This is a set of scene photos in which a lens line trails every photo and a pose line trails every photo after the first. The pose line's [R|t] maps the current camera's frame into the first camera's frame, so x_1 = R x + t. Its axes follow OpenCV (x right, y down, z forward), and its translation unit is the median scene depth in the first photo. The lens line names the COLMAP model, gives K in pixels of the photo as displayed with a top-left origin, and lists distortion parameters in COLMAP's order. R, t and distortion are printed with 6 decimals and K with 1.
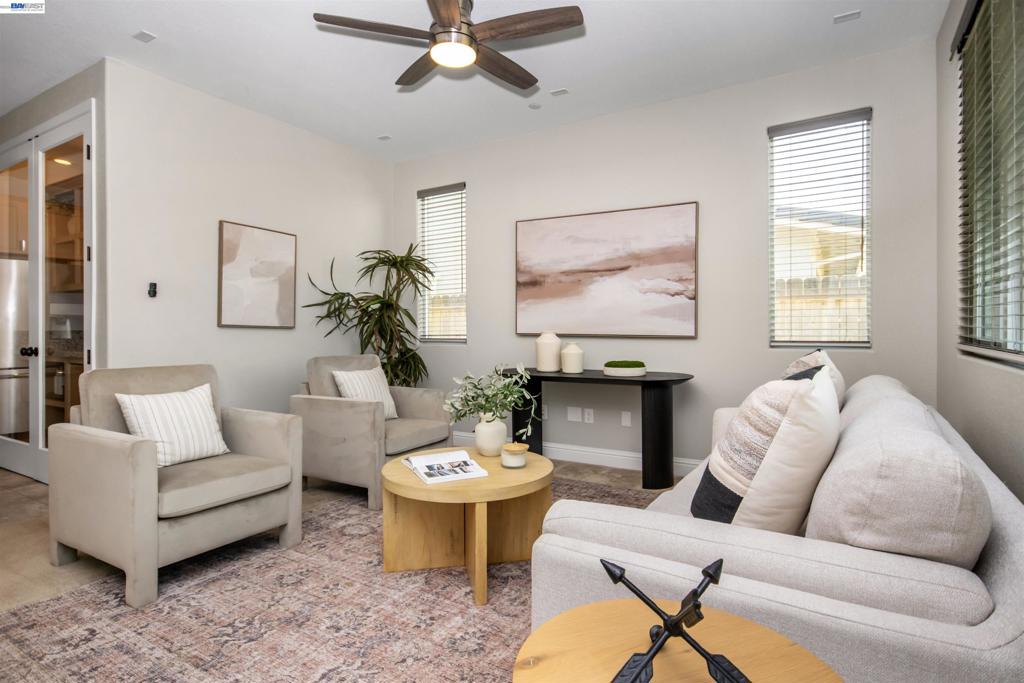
lens RADIAL K [[538.9, 0, 496.5], [0, 538.9, 331.8], [0, 0, 1]] dist [0.007442, 0.000634]
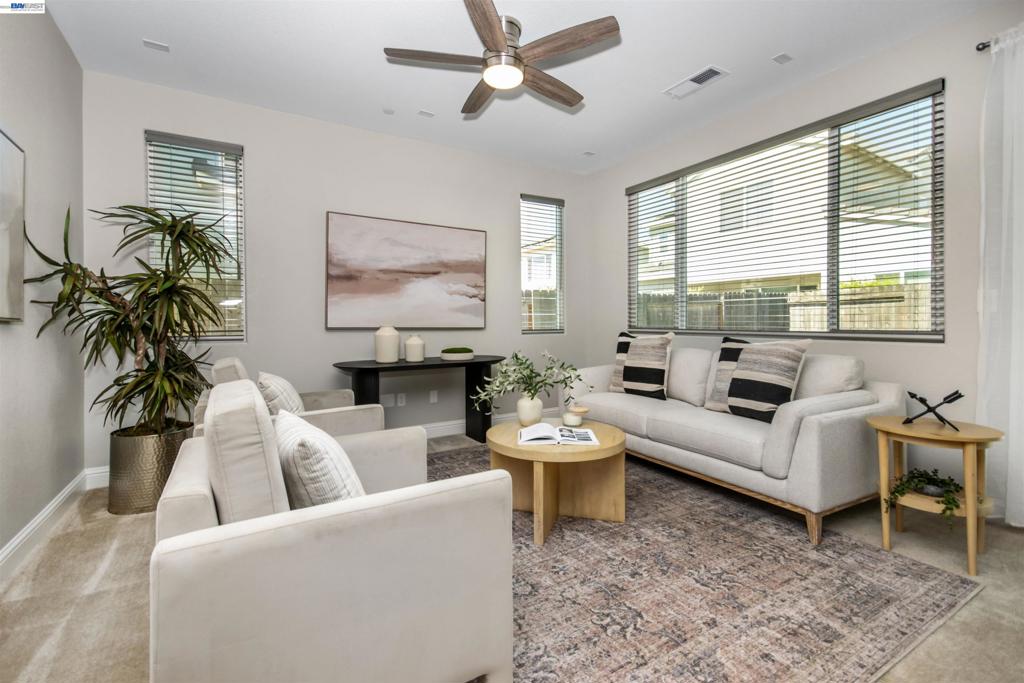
lens RADIAL K [[463.8, 0, 518.3], [0, 463.8, 322.6], [0, 0, 1]] dist [0.020093, -0.004845]
pose [[0.450111, 0.001388, 0.892972, -0.644393], [0.010681, 0.999919, -0.006938, 0.003845], [-0.892909, 0.012661, 0.450059, 0.374903]]
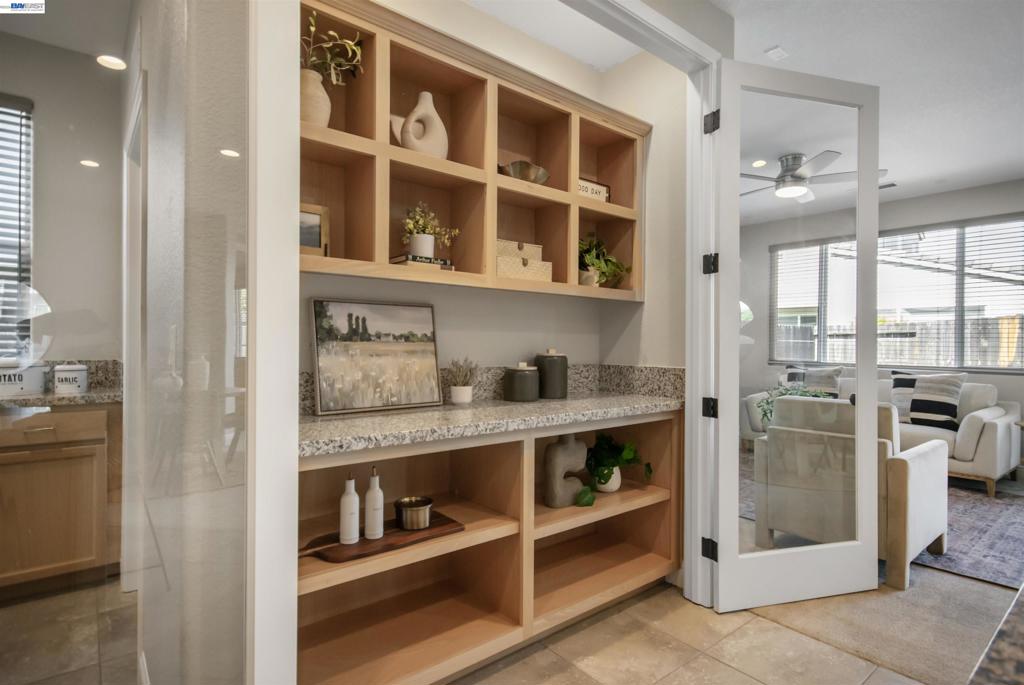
lens RADIAL K [[538.9, 0, 509.4], [0, 538.9, 337.0], [0, 0, 1]] dist [0.007442, 0.000634]
pose [[0.320822, 0.017895, 0.946970, -1.320841], [-0.008894, 0.999834, -0.015880, -0.025052], [-0.947098, -0.003328, 0.320928, 0.882482]]
